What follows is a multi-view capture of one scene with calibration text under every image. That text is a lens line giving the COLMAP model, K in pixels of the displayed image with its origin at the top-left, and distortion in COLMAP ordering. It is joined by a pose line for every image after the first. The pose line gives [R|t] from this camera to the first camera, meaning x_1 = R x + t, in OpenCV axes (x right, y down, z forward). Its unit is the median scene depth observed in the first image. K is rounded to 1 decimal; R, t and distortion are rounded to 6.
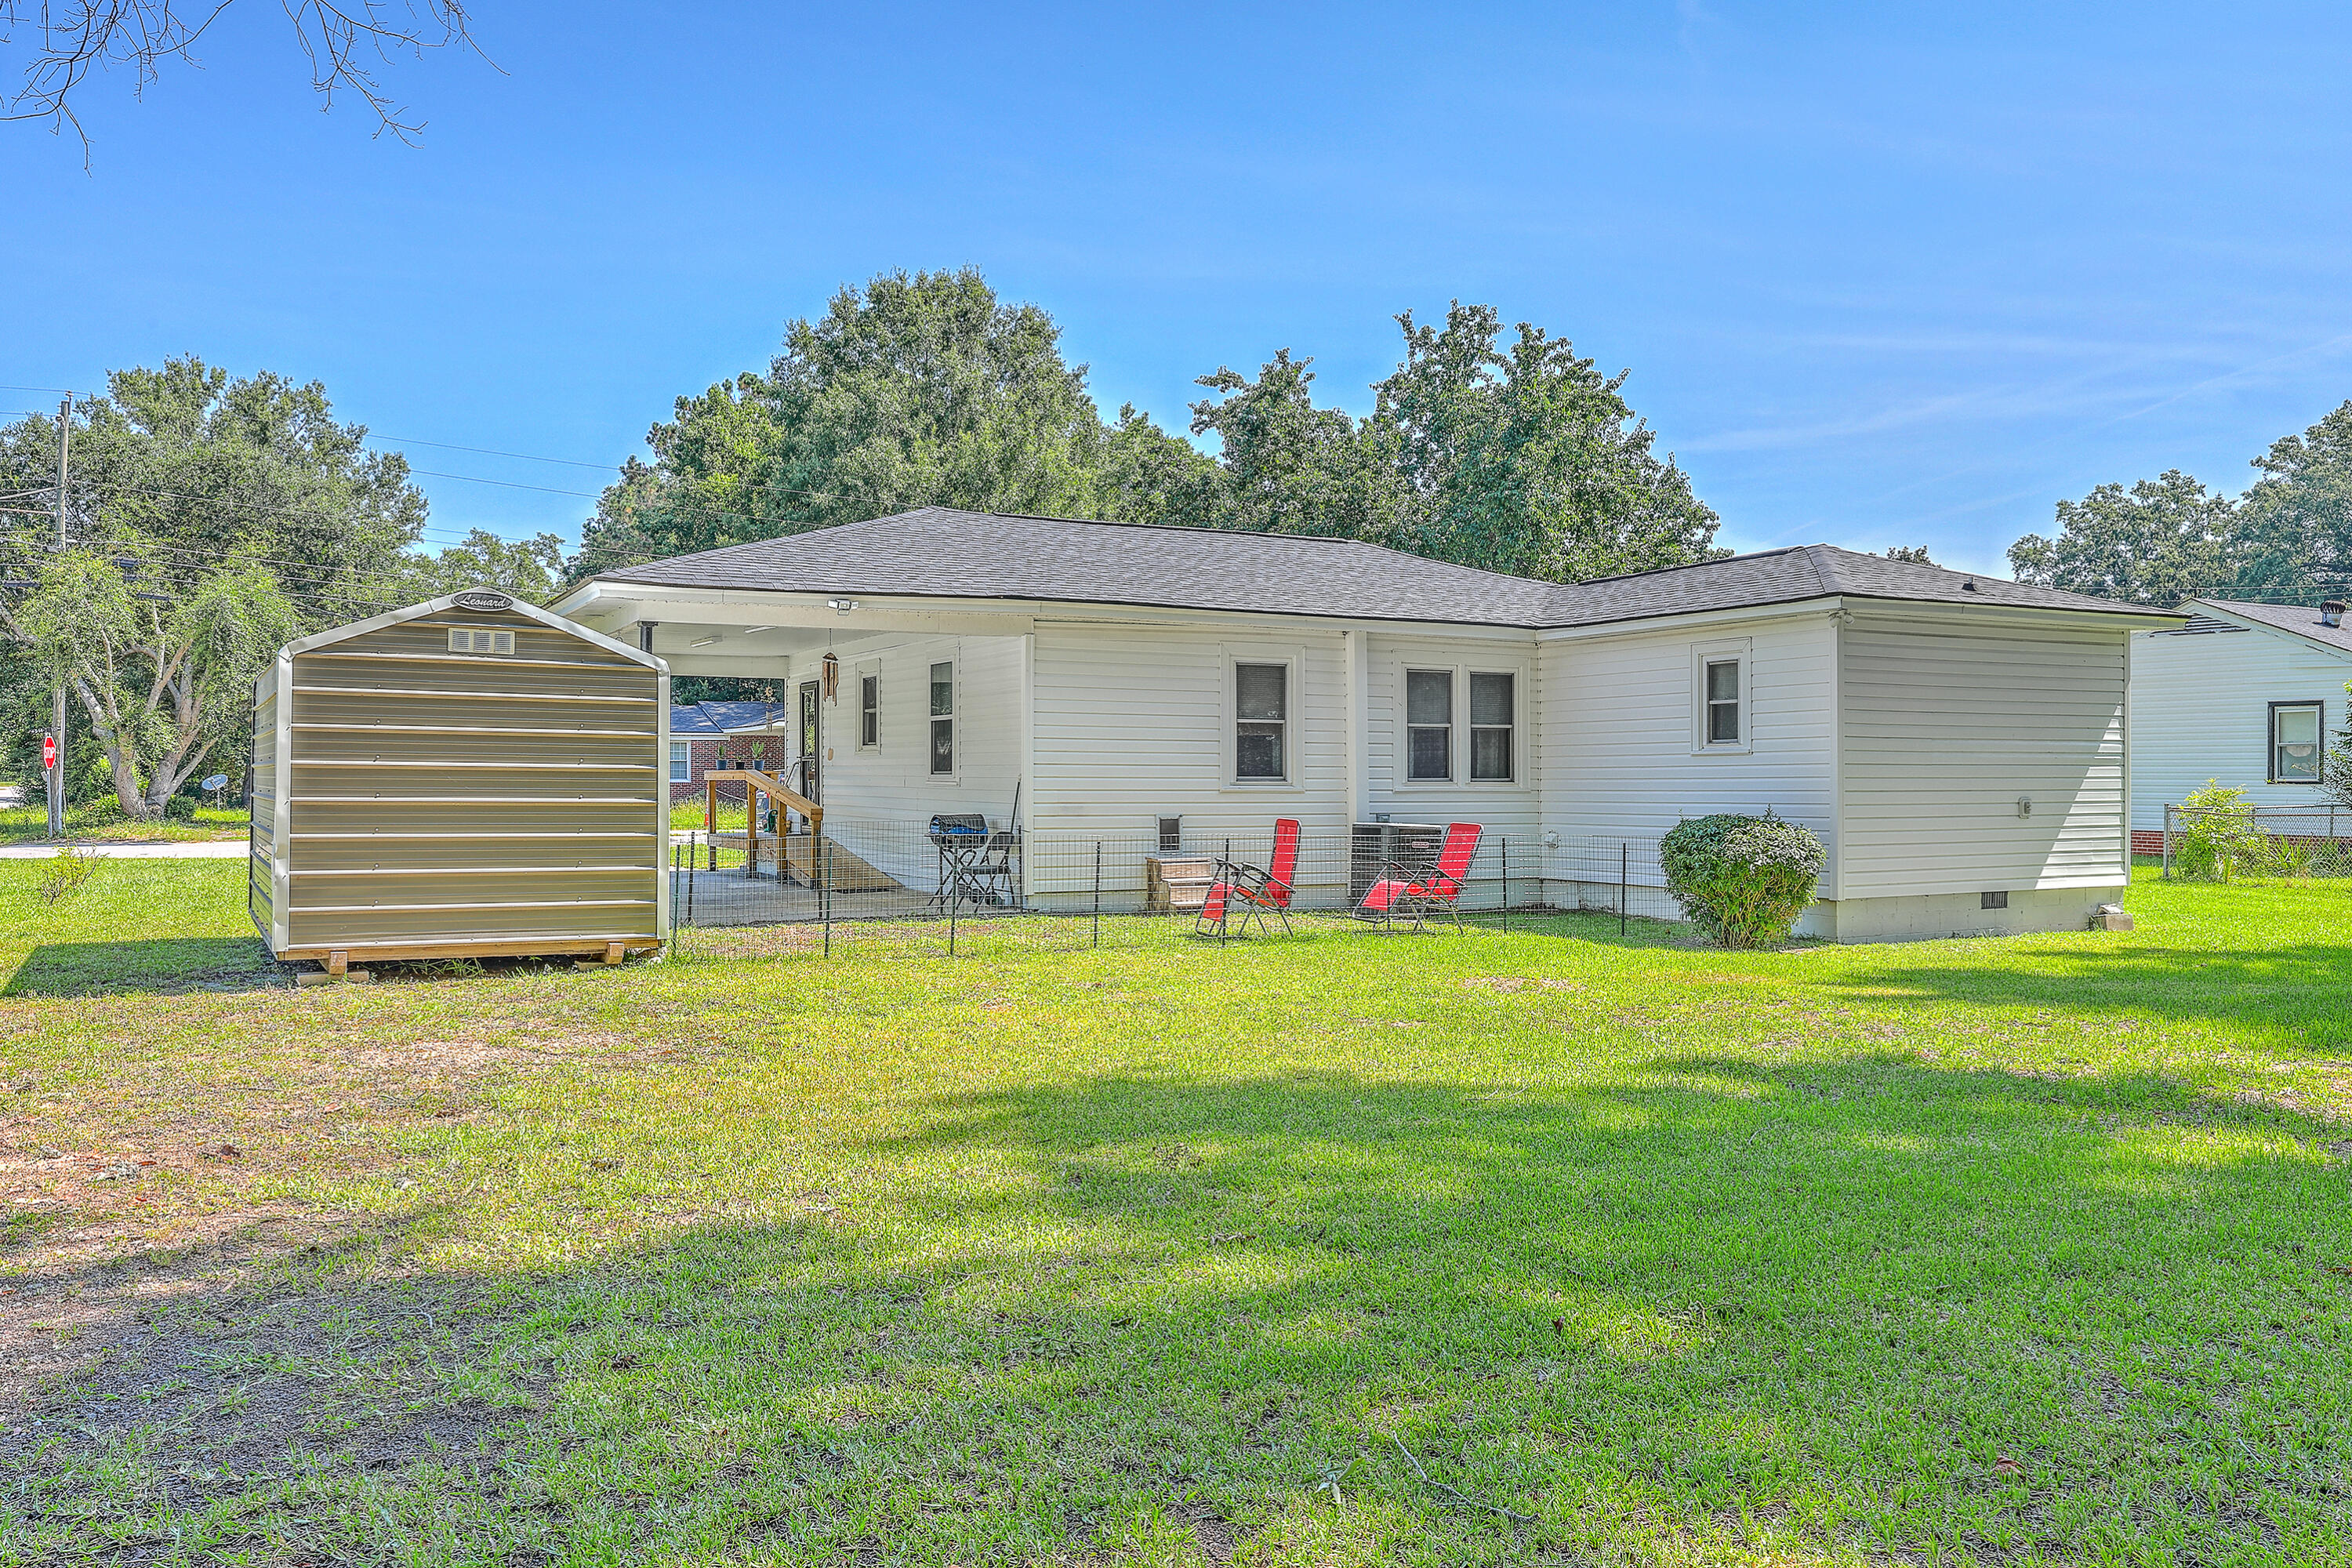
lens RADIAL K [[1817.0, 0, 1176.0], [0, 1817.0, 784.0], [0, 0, 1]] dist [0.000729, 0.001097]
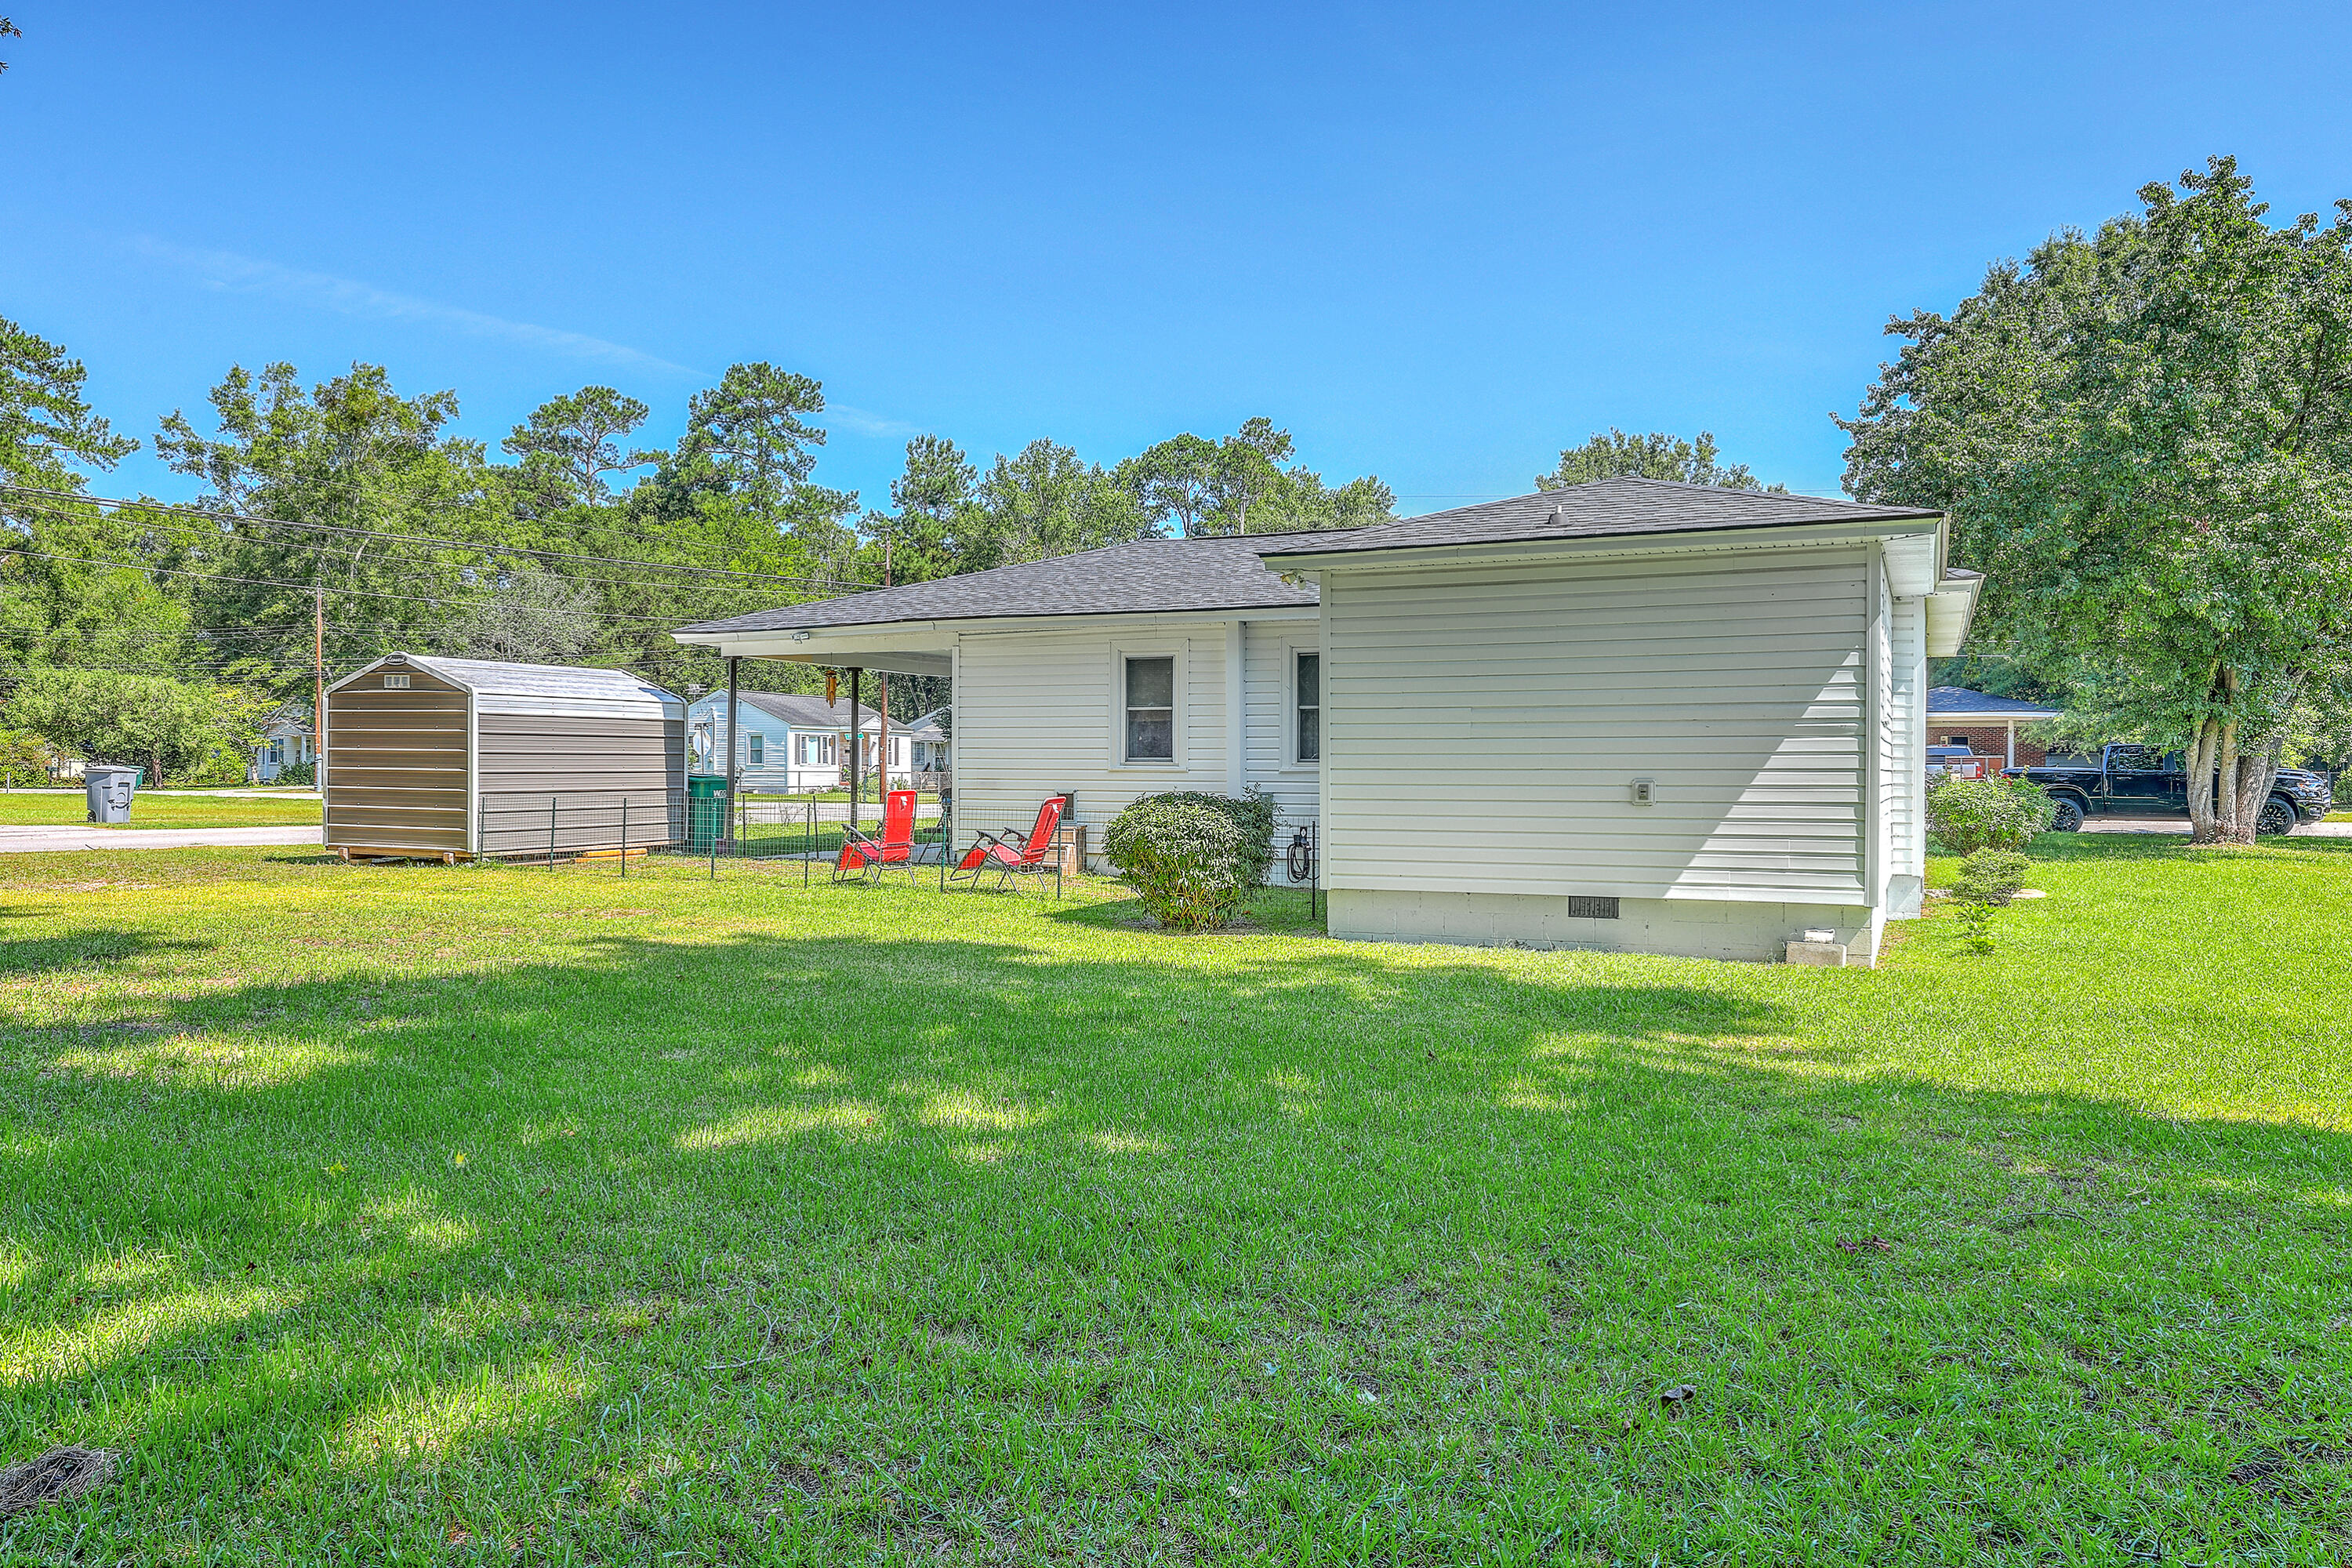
lens RADIAL K [[1652.4, 0, 1168.1], [0, 1652.4, 776.8], [0, 0, 1]] dist [0.000862, -0.000091]
pose [[0.593121, 0.004227, -0.805102, 0.882471], [-0.005246, 0.999985, 0.001385, 0.006415], [0.805096, 0.003402, 0.593134, 0.403317]]
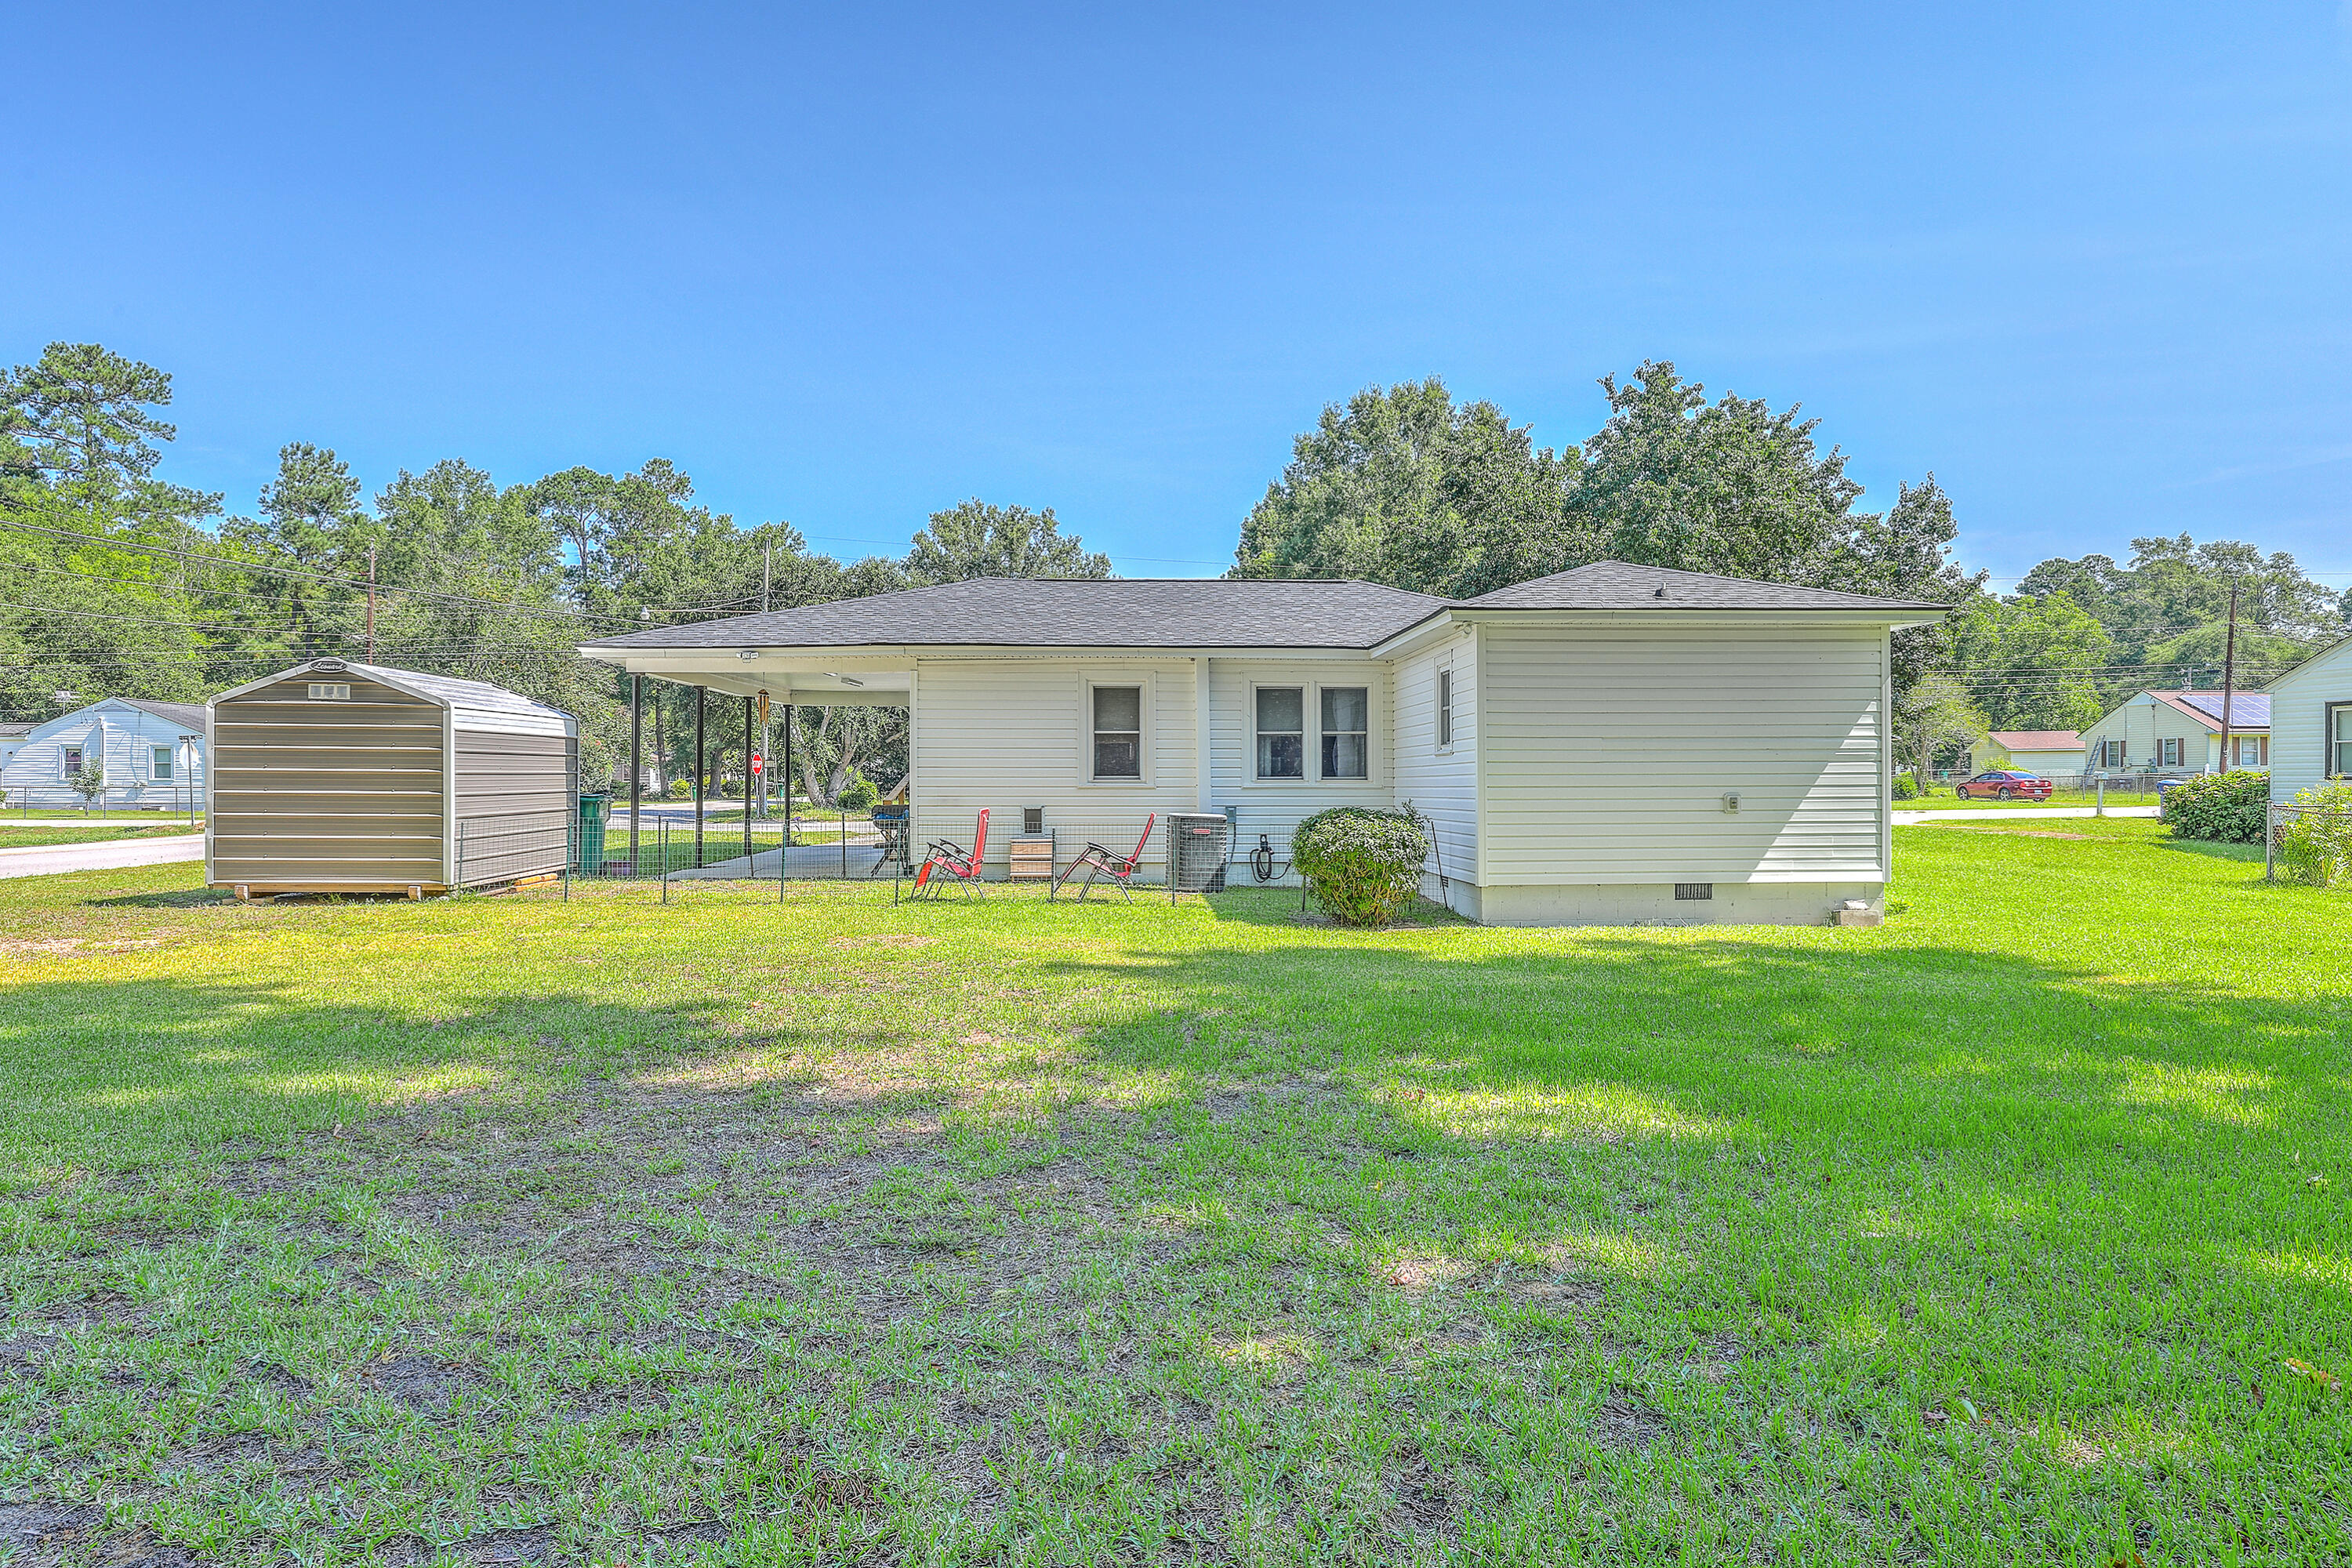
lens RADIAL K [[1404.7, 0, 1169.8], [0, 1404.7, 776.6], [0, 0, 1]] dist [-0.001649, -0.001305]
pose [[0.900954, -0.003988, -0.433897, 0.505426], [0.001495, 0.999980, -0.006087, 0.002339], [0.433912, 0.004836, 0.900942, 0.137619]]
